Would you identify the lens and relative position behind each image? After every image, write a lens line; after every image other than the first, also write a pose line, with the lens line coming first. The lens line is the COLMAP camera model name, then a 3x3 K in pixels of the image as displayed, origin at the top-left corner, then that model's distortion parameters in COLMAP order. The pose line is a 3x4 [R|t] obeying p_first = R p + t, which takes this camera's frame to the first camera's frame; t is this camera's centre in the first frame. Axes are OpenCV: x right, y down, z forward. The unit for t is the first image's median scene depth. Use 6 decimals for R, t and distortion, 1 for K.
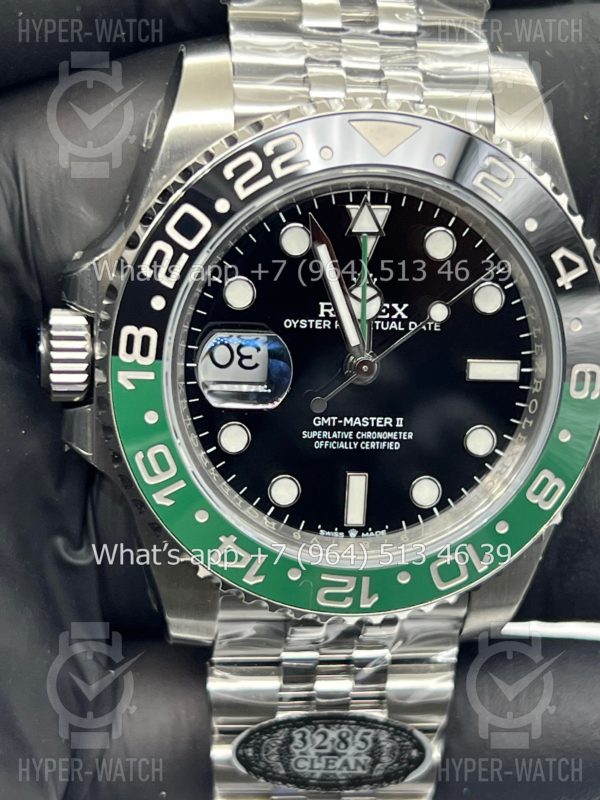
lens RADIAL K [[1838.2, 0, 279.6], [0, 1838.2, 386.9], [0, 0, 1]] dist [0.061405, 0.104115]
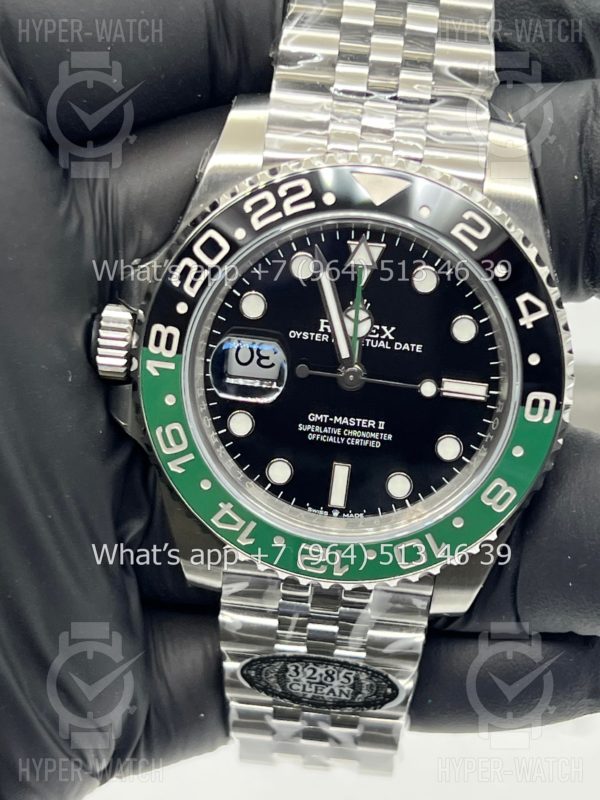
lens RADIAL K [[1838.2, 0, 279.6], [0, 1838.2, 386.9], [0, 0, 1]] dist [0.061405, 0.104115]
pose [[0.976557, 0.102178, -0.189461, 0.227793], [-0.098841, 0.994737, 0.027005, -0.031701], [0.191223, -0.007646, 0.981517, -0.187192]]
